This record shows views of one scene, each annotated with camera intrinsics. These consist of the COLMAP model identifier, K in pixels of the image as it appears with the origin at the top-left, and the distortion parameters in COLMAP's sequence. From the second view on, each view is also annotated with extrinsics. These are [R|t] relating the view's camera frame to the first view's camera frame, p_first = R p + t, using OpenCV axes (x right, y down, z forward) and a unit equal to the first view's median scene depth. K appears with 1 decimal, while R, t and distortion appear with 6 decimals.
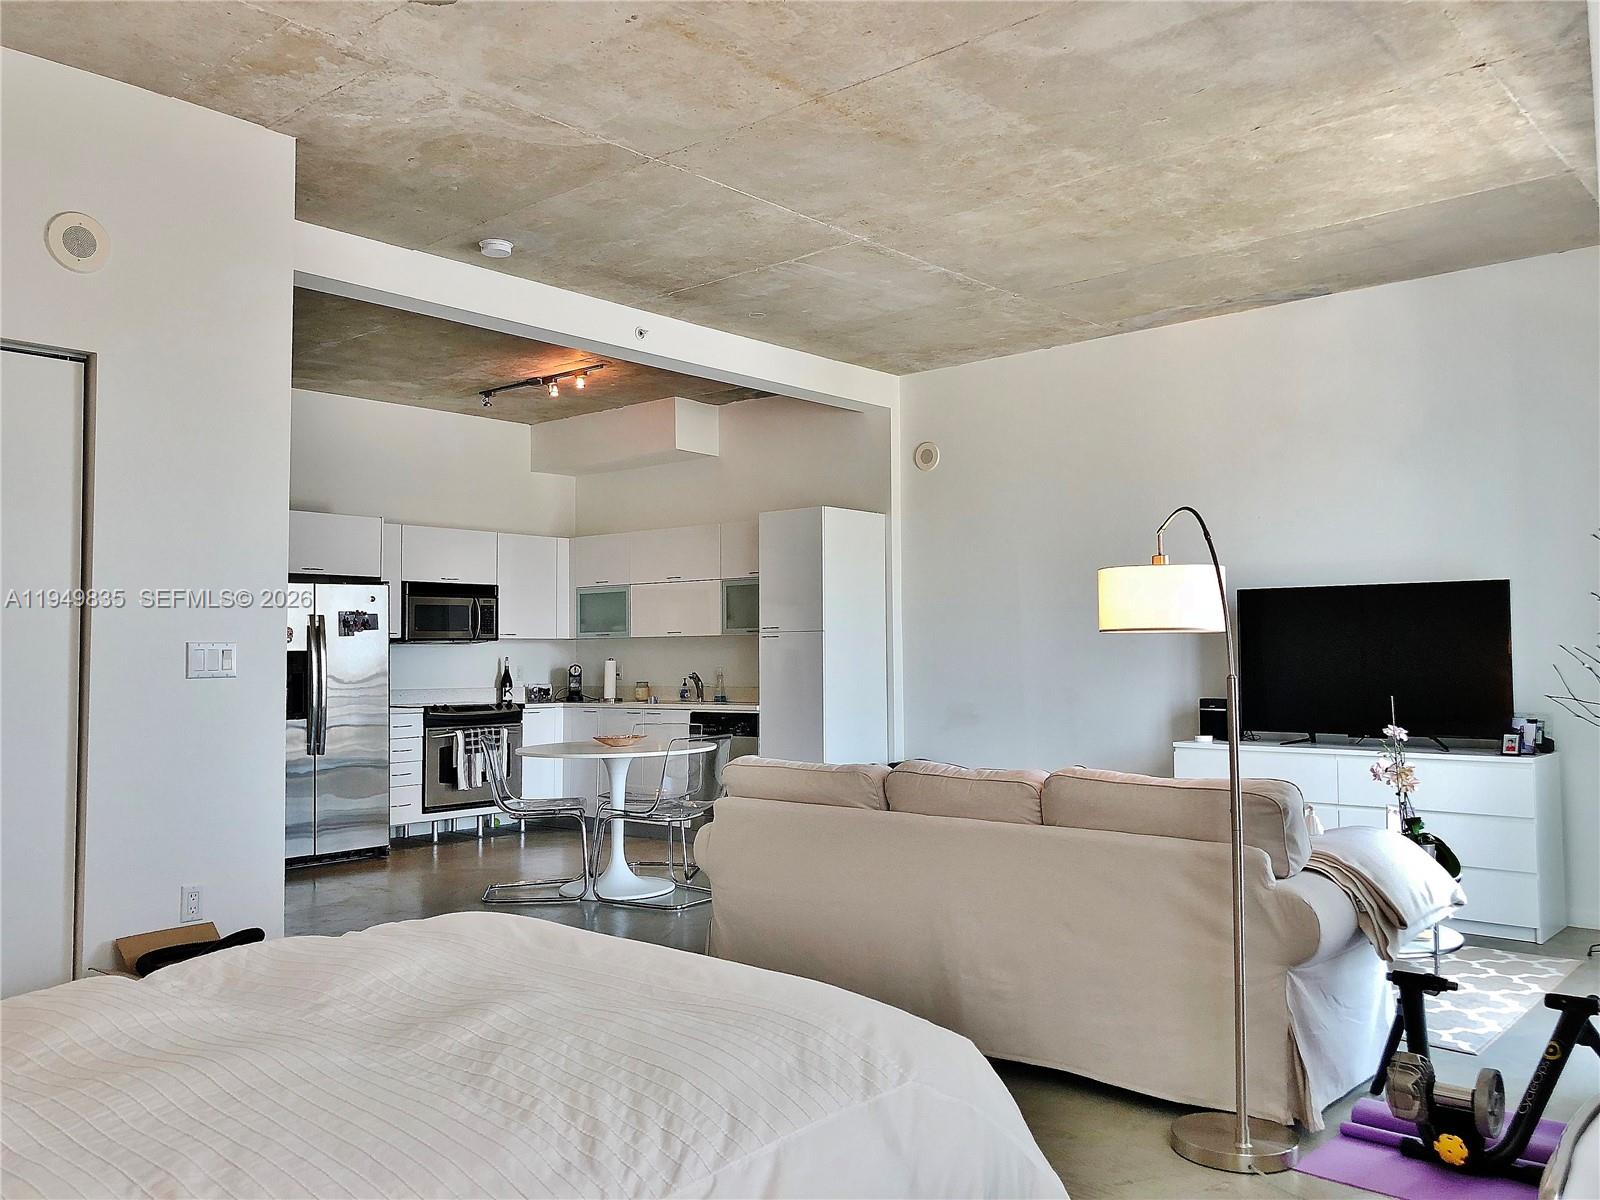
lens RADIAL K [[1338.5, 0, 800.0], [0, 1338.5, 600.0], [0, 0, 1]] dist [0.018209, 0.013263]
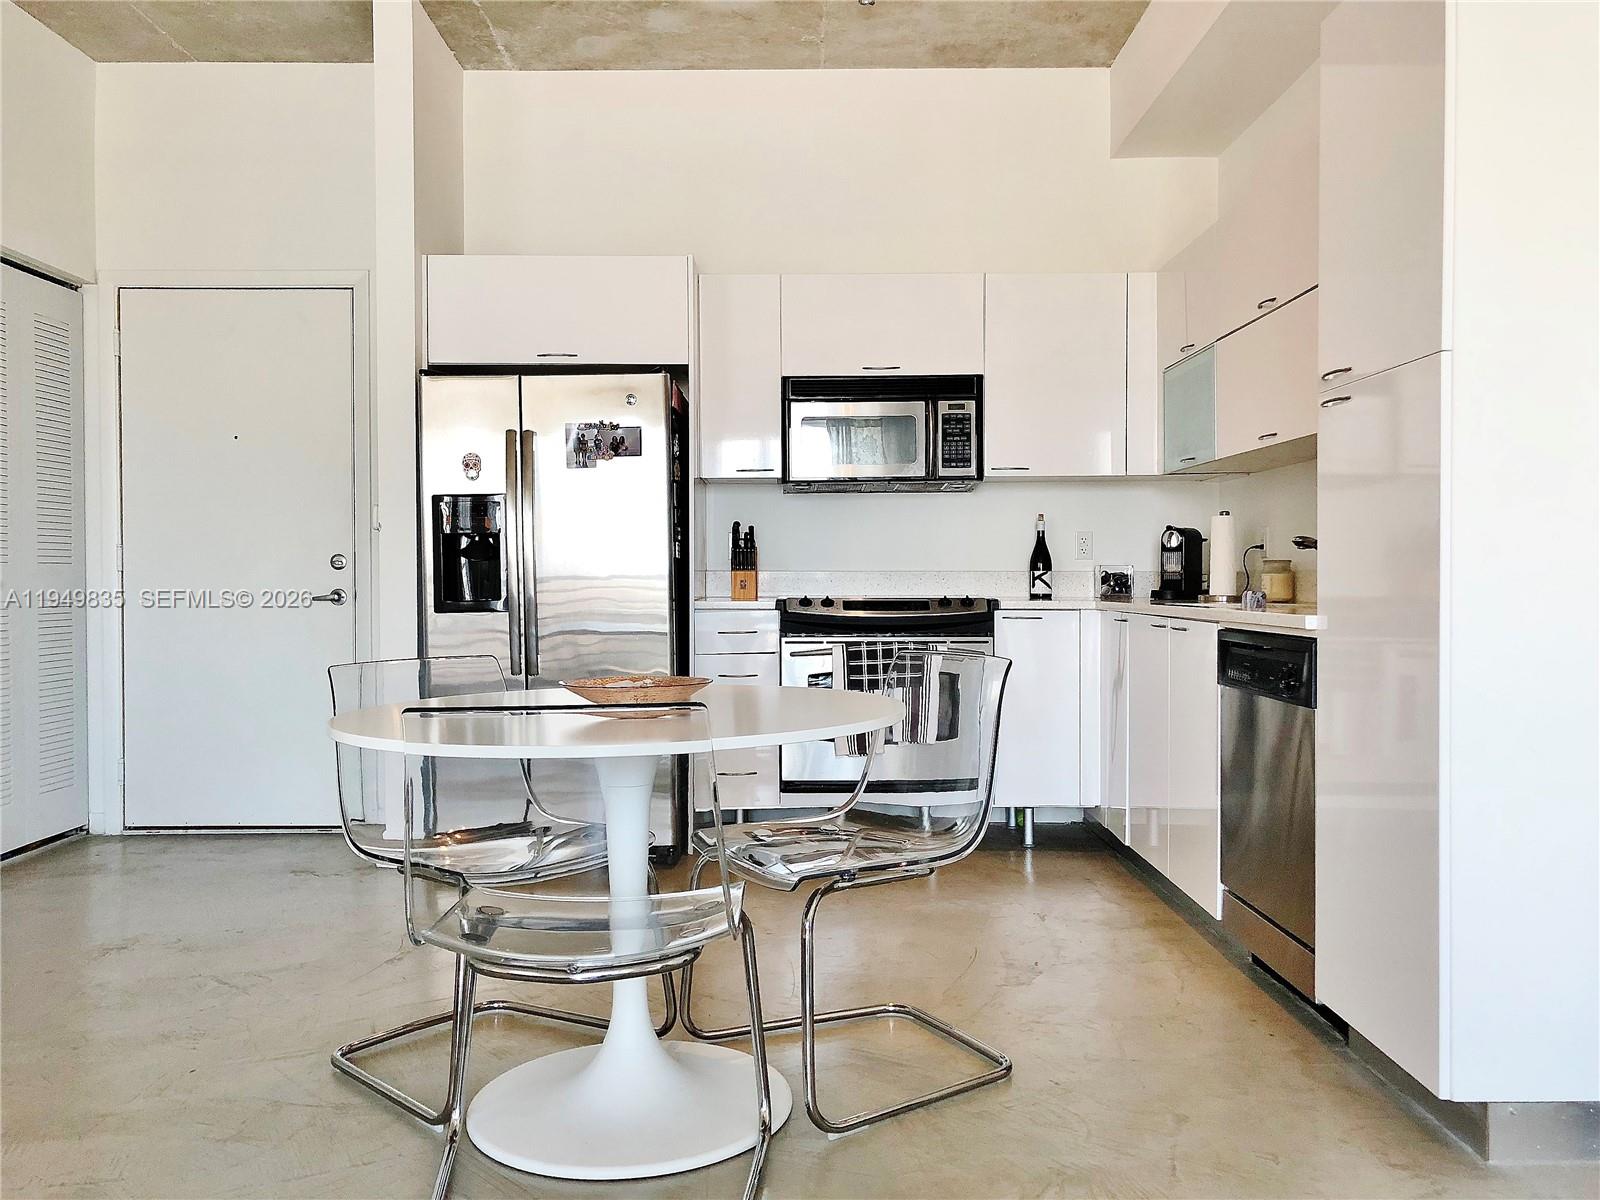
lens RADIAL K [[1273.9, 0, 798.1], [0, 1273.9, 583.8], [0, 0, 1]] dist [0.116284, 0.002319]
pose [[0.650519, 0.012373, -0.759389, 0.119294], [0.028713, 0.998752, 0.040869, 0.051547], [0.758947, -0.048390, 0.649351, 0.655125]]
